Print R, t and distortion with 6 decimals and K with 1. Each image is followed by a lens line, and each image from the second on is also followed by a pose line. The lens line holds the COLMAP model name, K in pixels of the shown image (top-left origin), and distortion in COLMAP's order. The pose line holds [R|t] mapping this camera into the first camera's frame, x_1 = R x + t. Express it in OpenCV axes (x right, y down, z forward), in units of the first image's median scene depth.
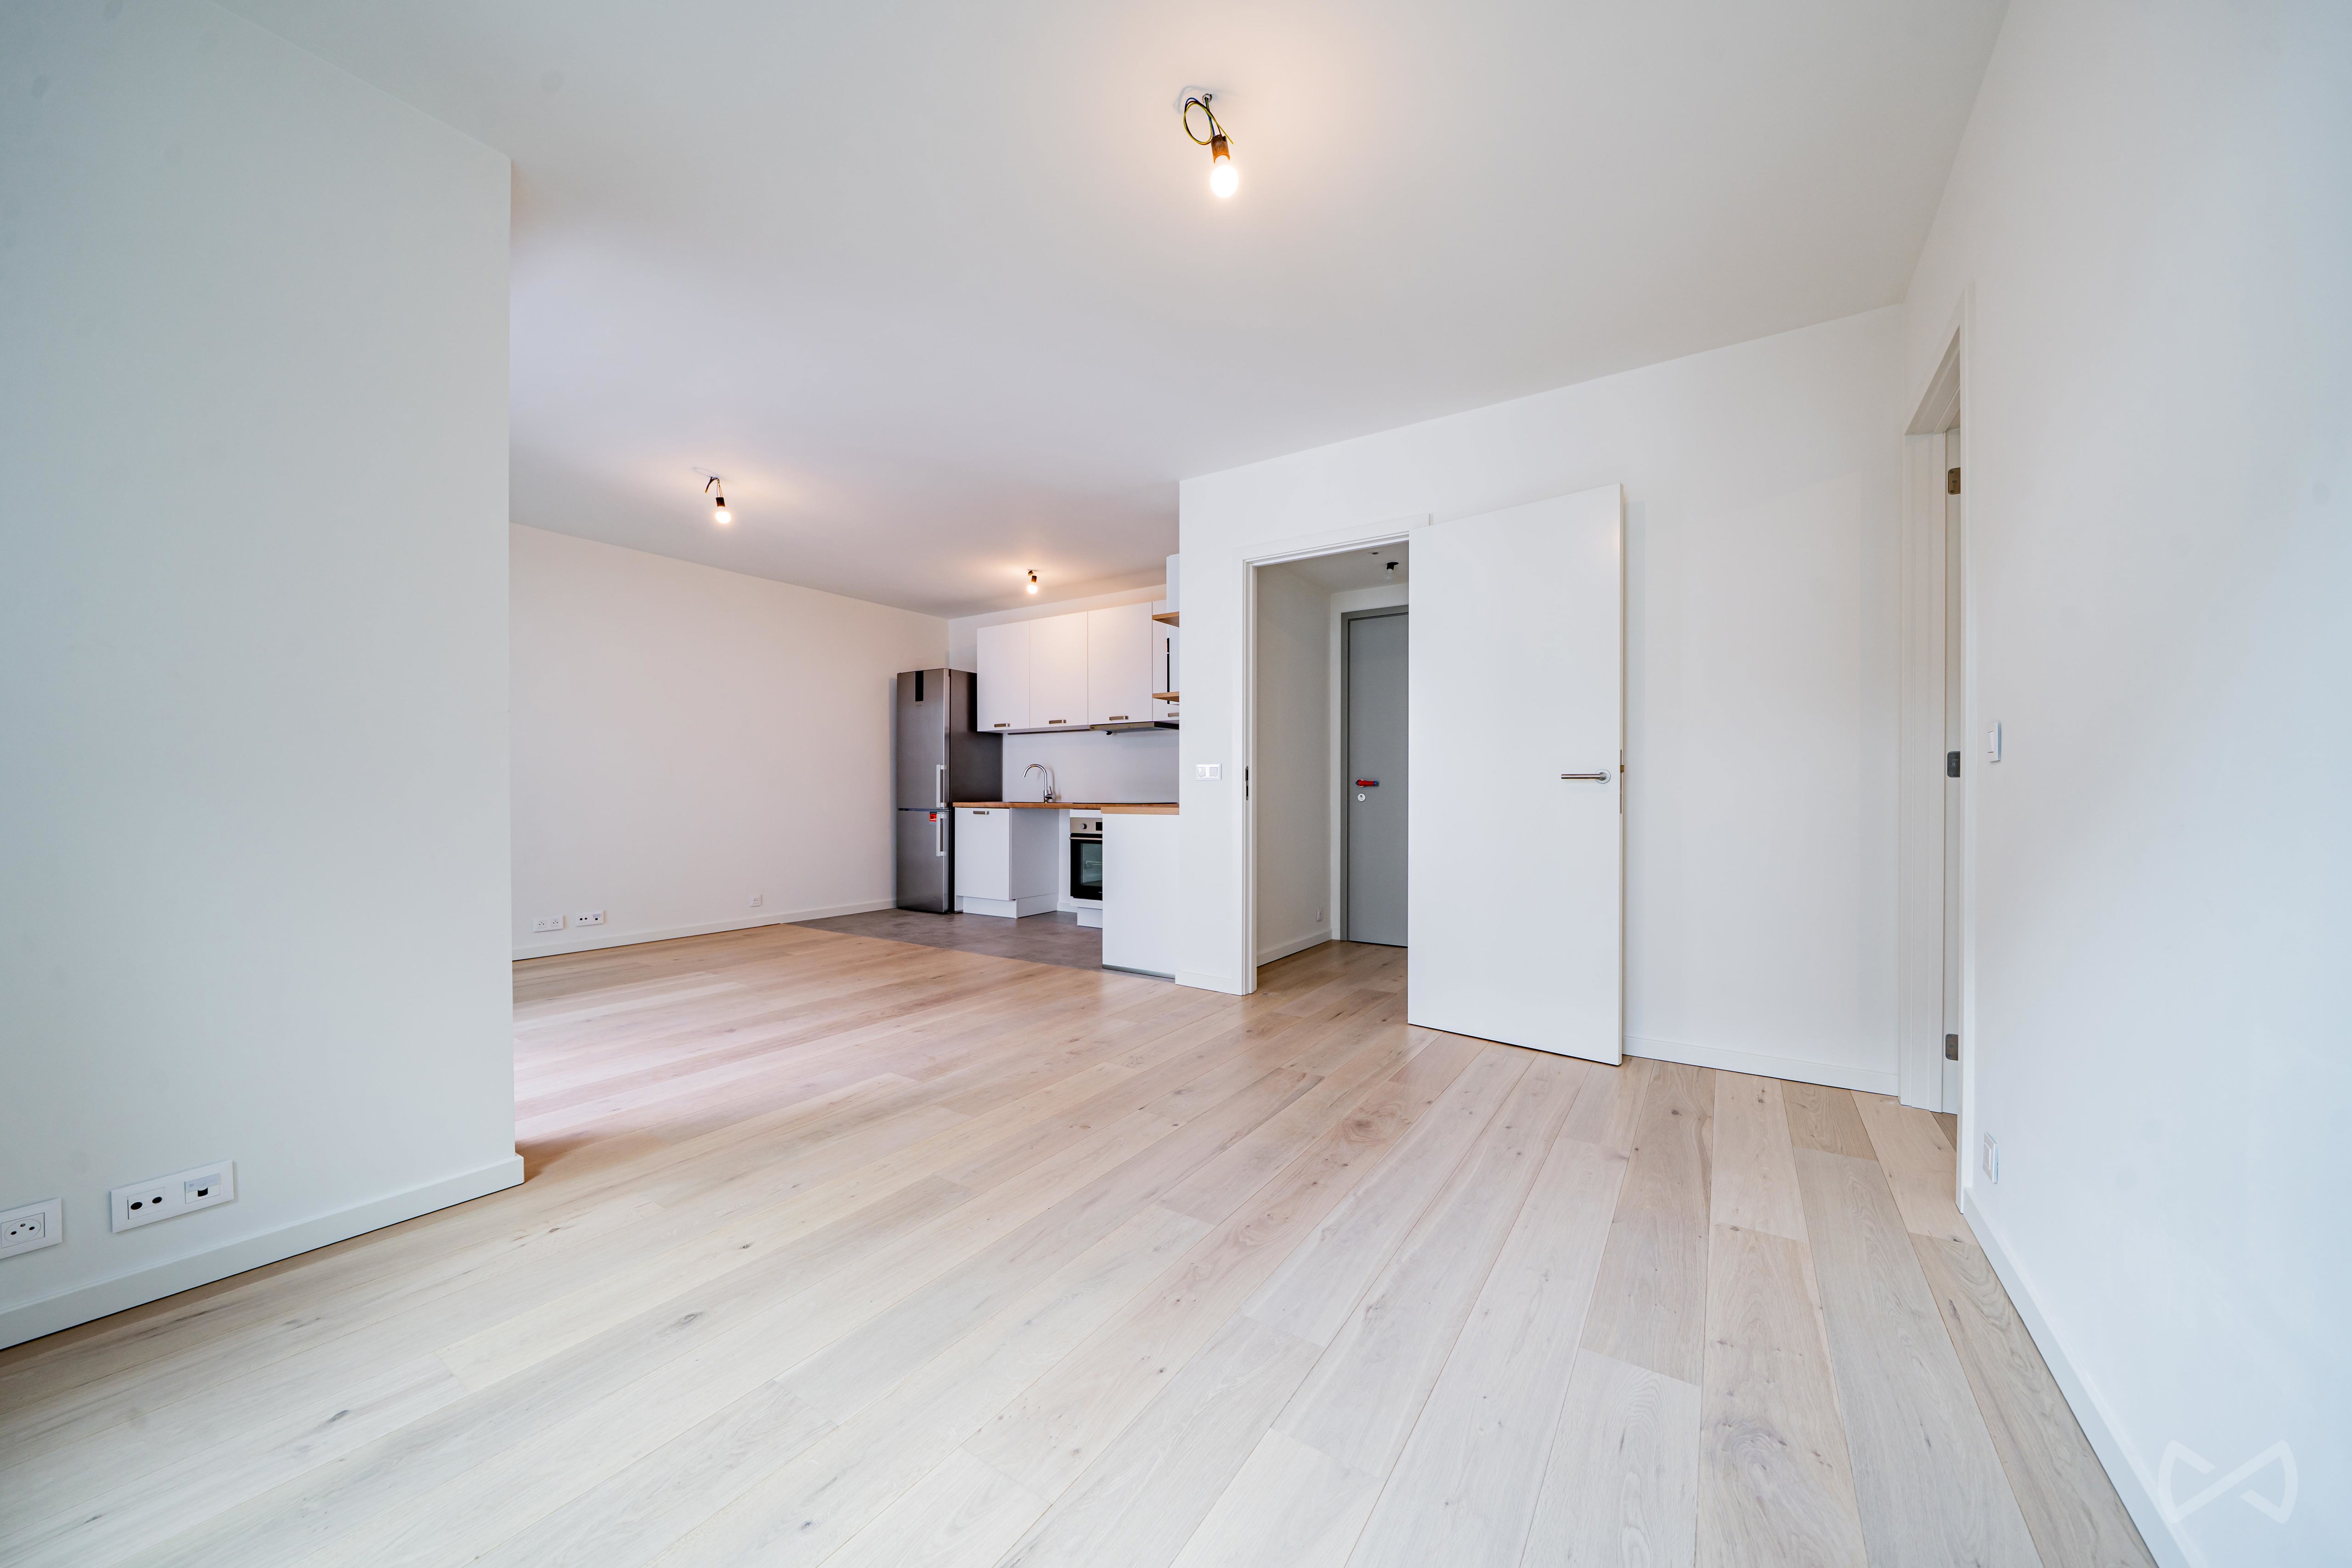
lens RADIAL K [[823.6, 0, 1187.5], [0, 823.6, 794.5], [0, 0, 1]] dist [-0.006552, -0.000084]
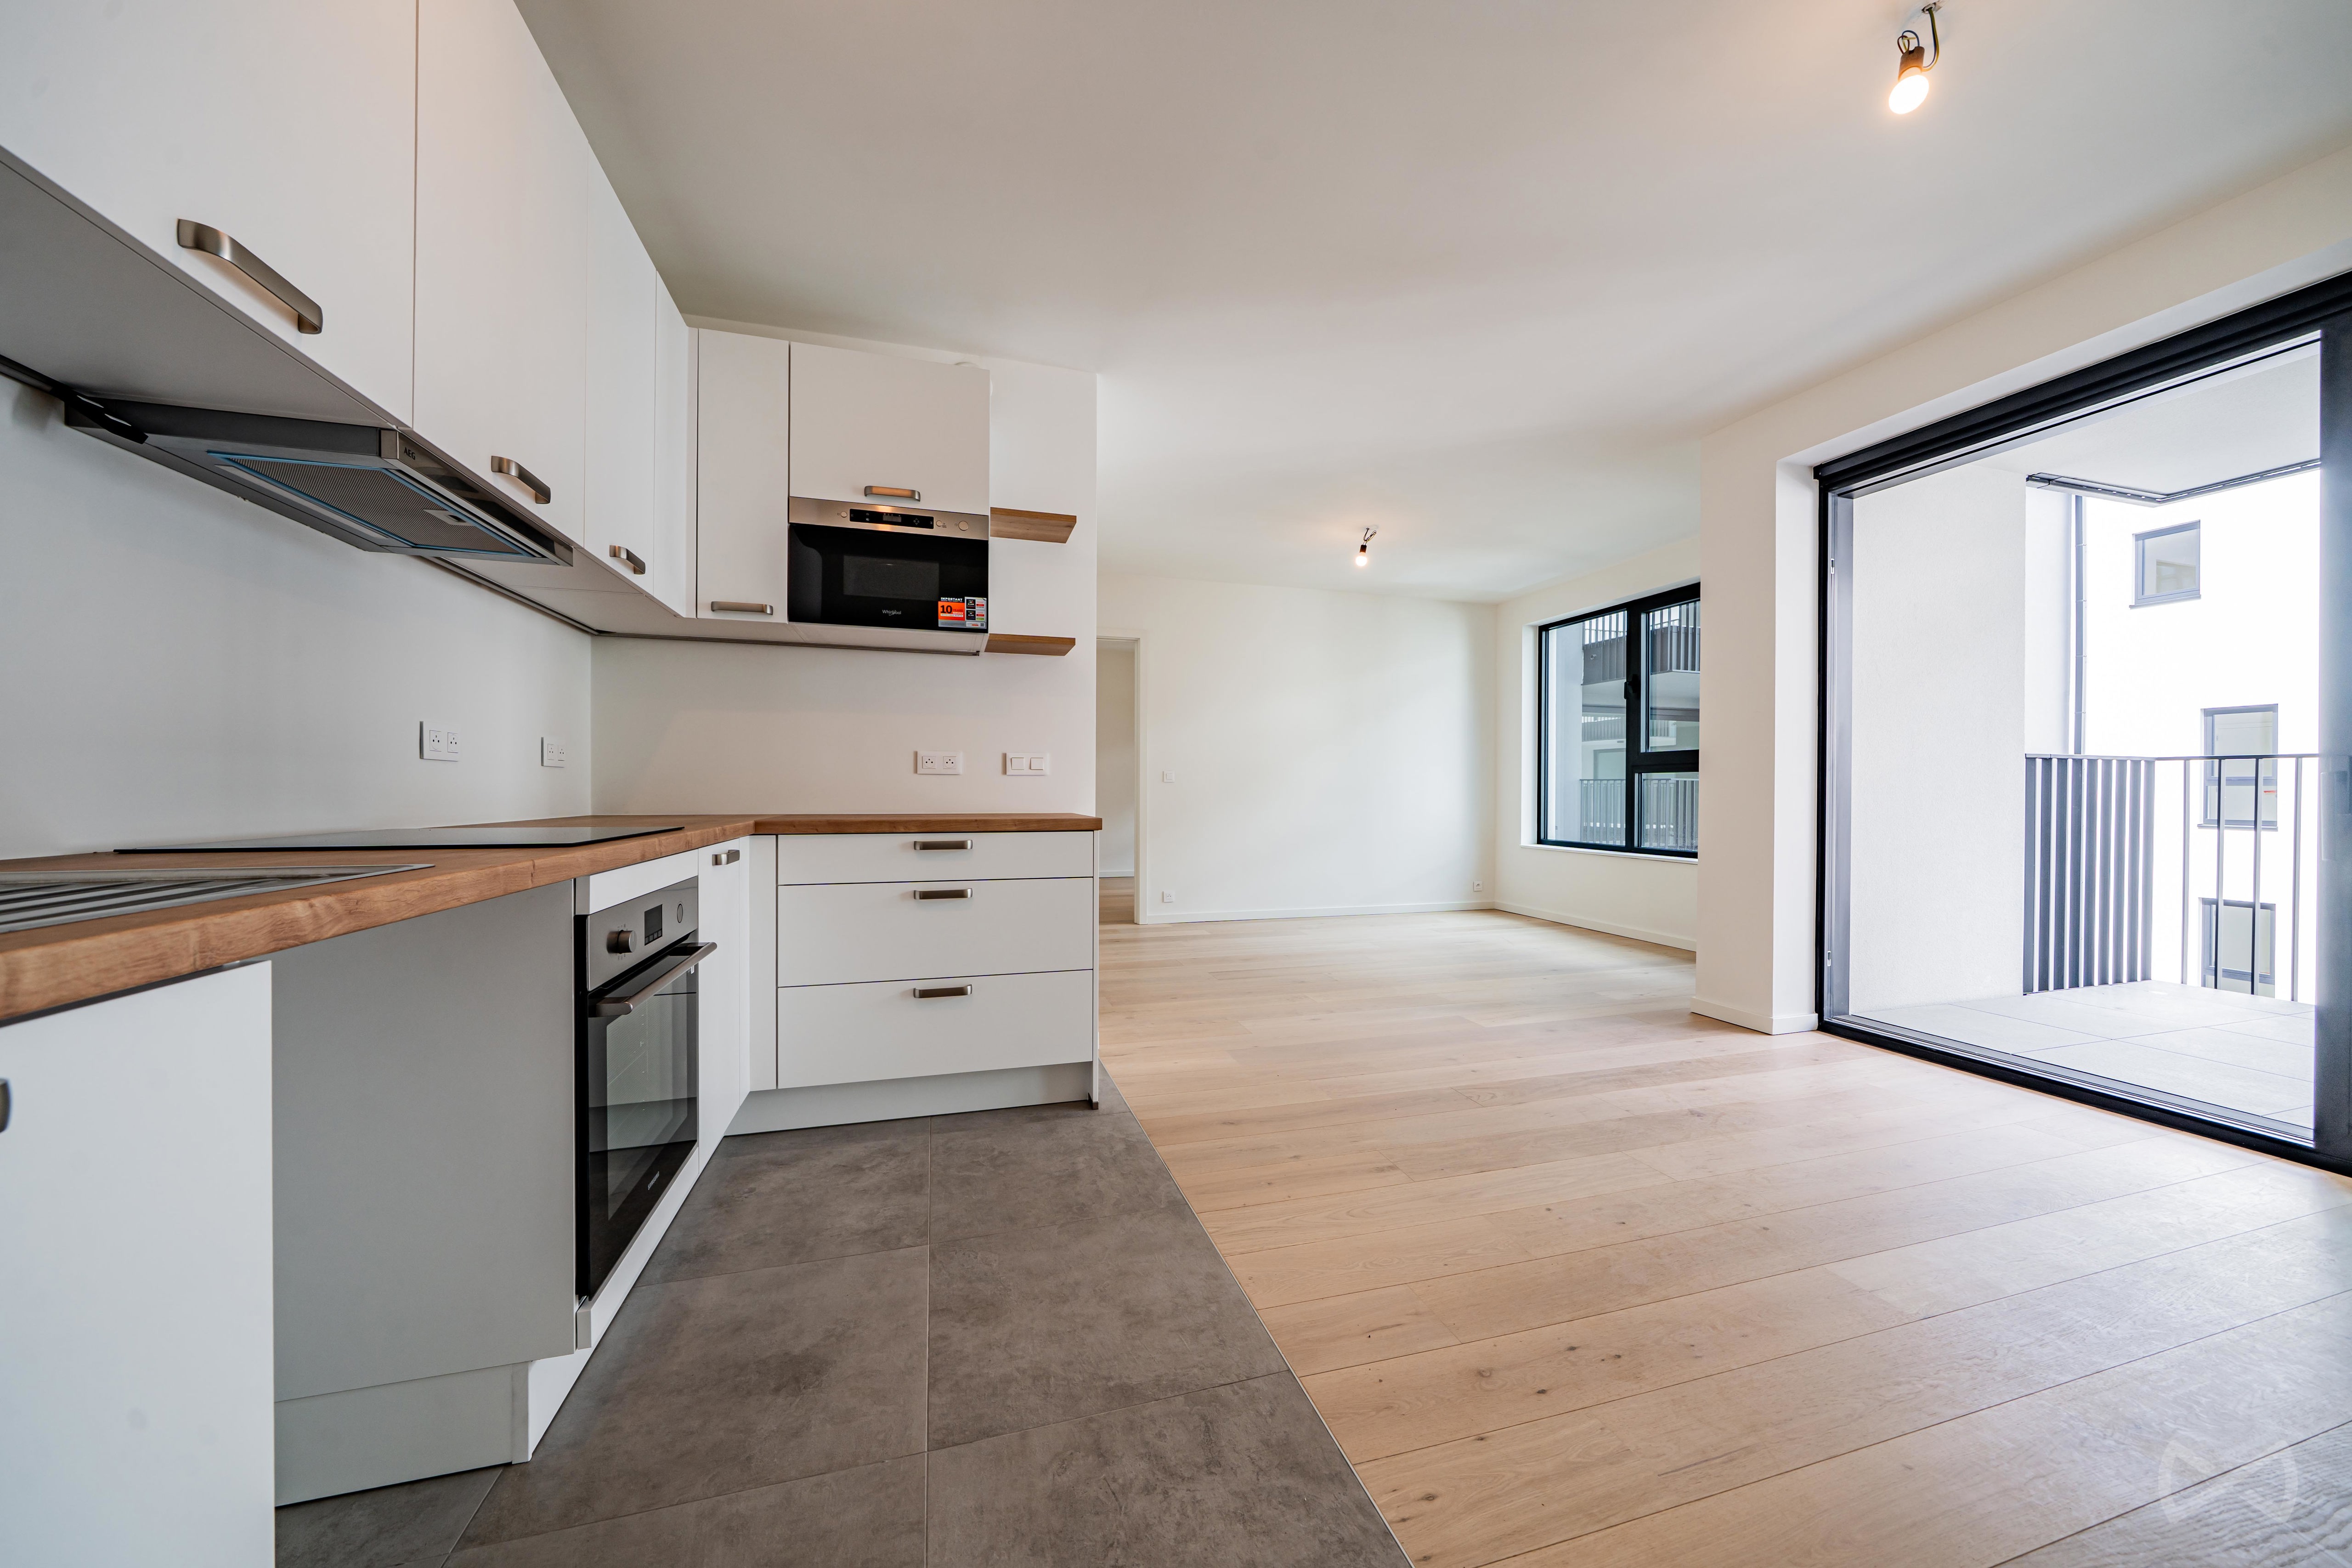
lens RADIAL K [[823.6, 0, 1185.4], [0, 823.6, 797.5], [0, 0, 1]] dist [-0.006552, -0.000084]
pose [[-0.764387, -0.008581, 0.644701, -0.350204], [-0.001141, 0.999928, 0.011956, -0.004225], [-0.644757, 0.008403, -0.764341, 0.963087]]
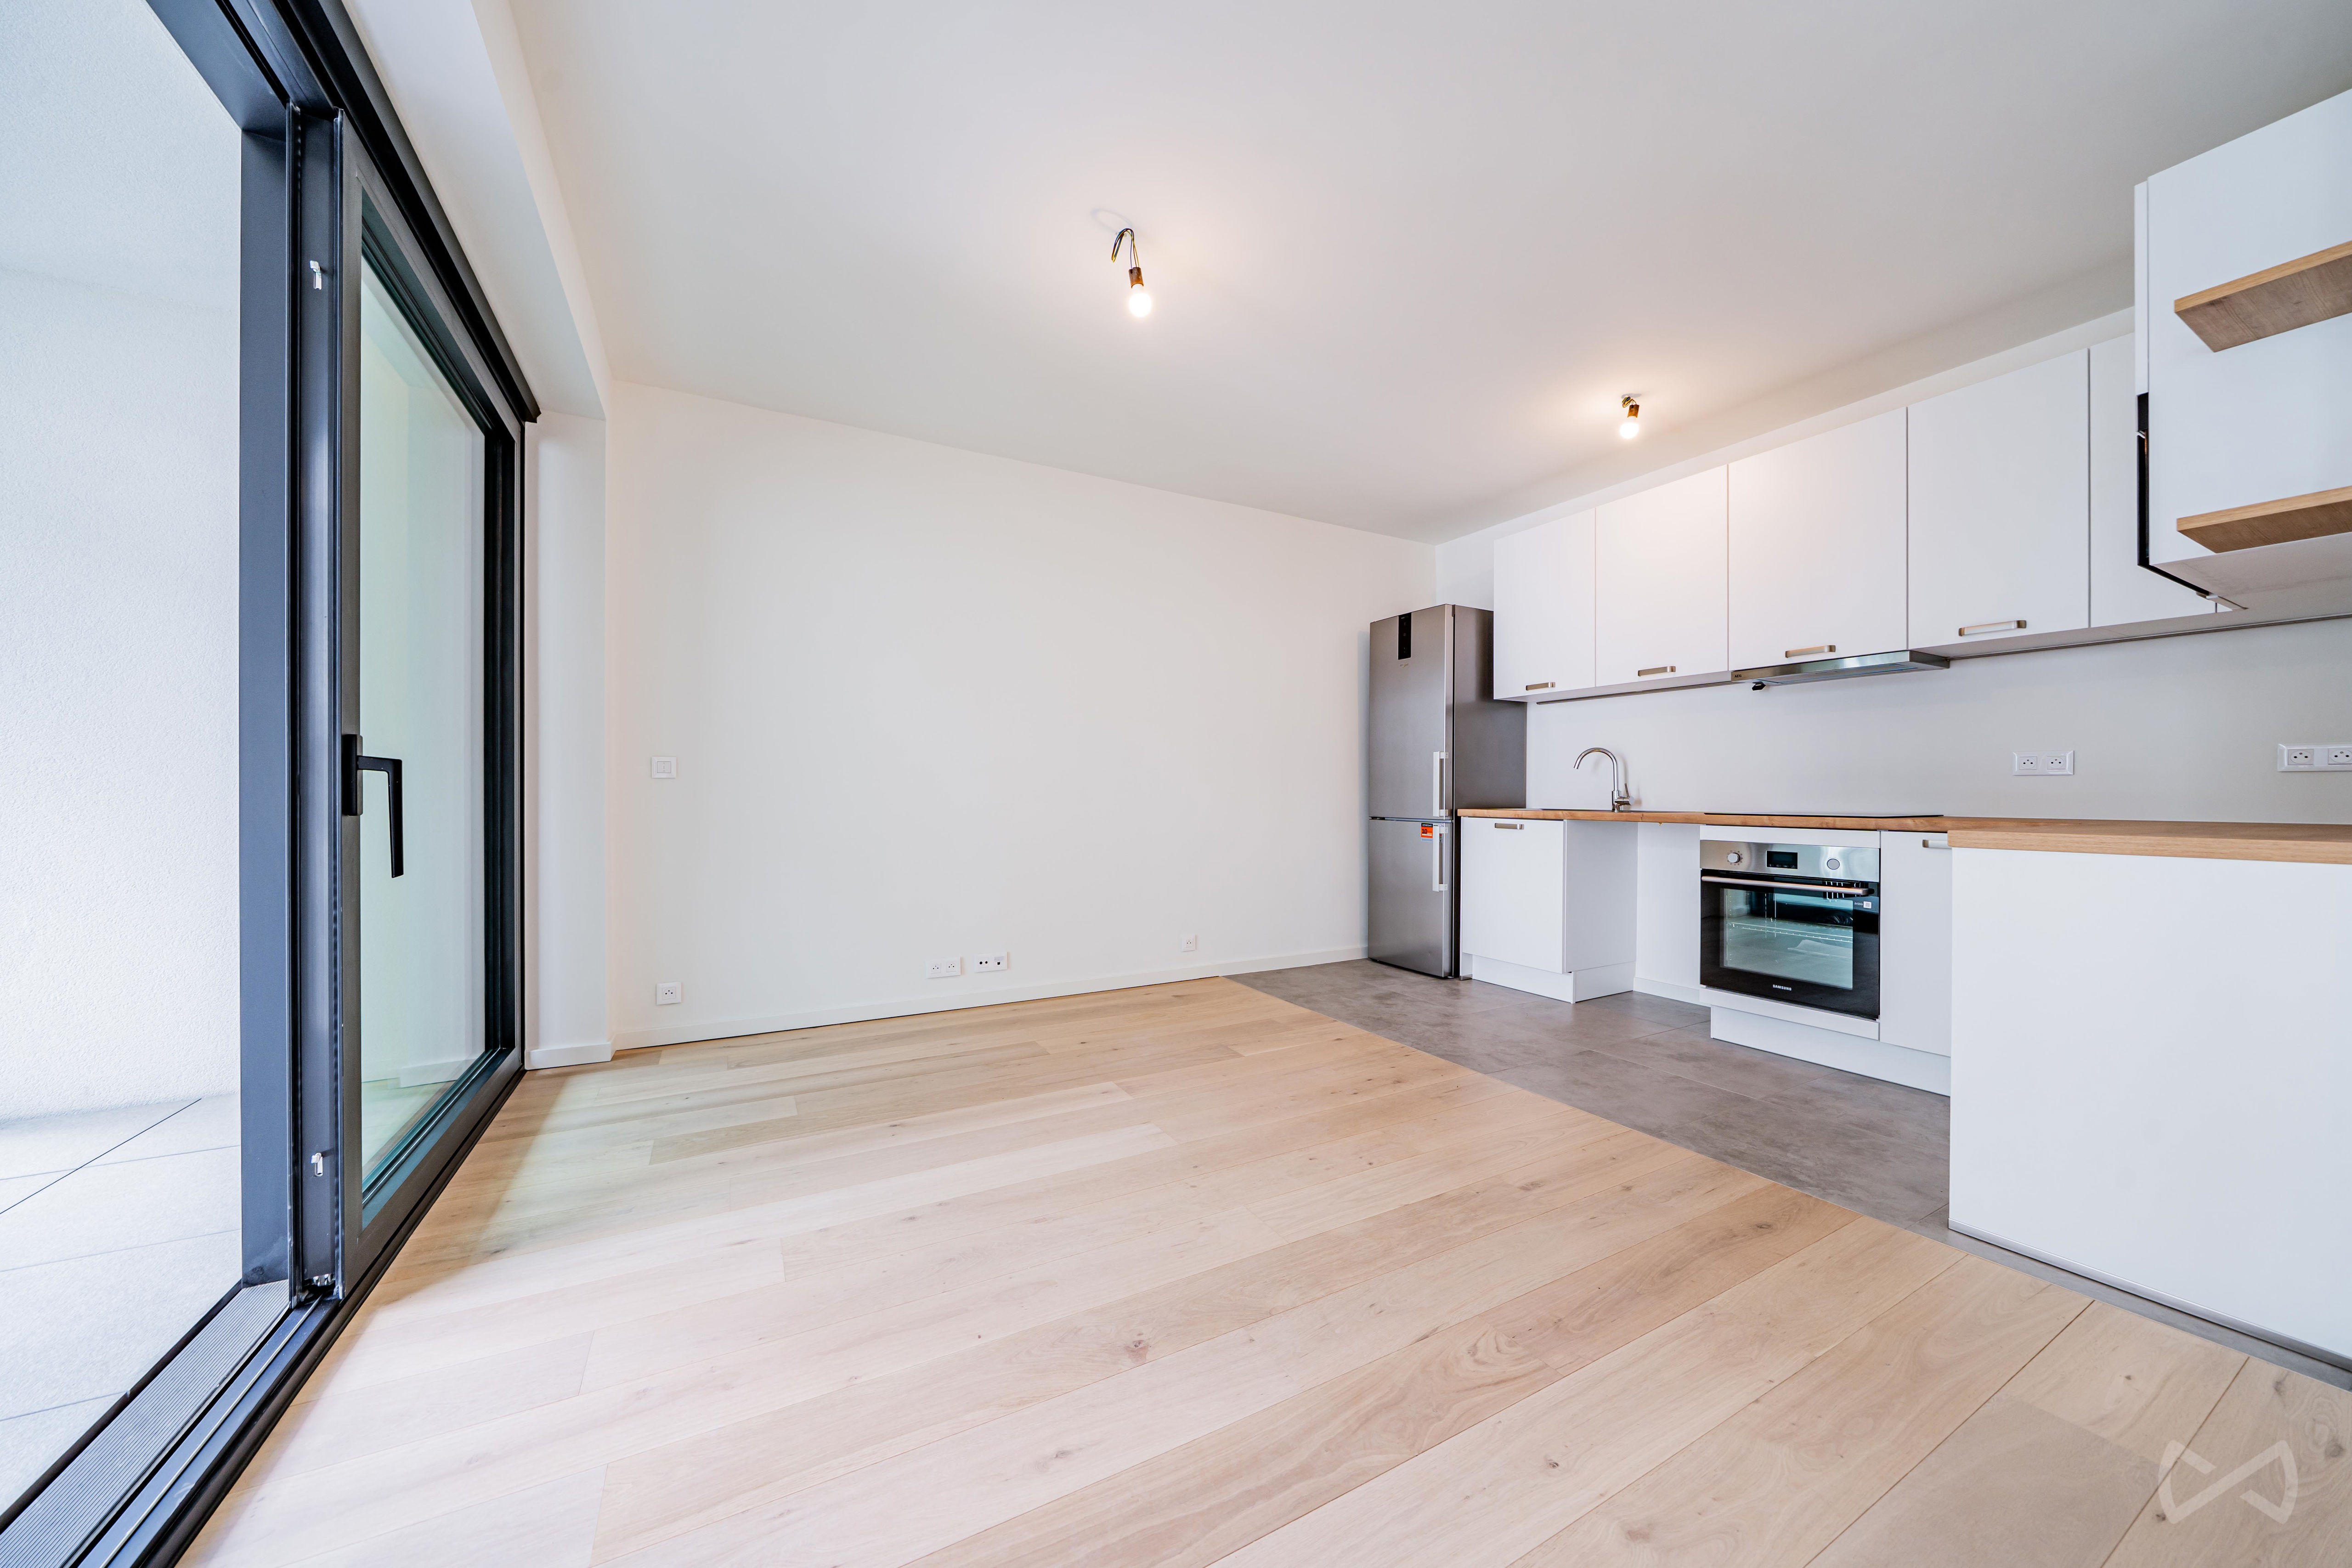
lens RADIAL K [[823.6, 0, 1188.4], [0, 823.6, 796.1], [0, 0, 1]] dist [-0.006552, -0.000084]
pose [[0.885086, 0.003689, -0.465412, -0.172172], [-0.003462, 0.999993, 0.001344, -0.001145], [0.465414, 0.000421, 0.885093, 0.326677]]
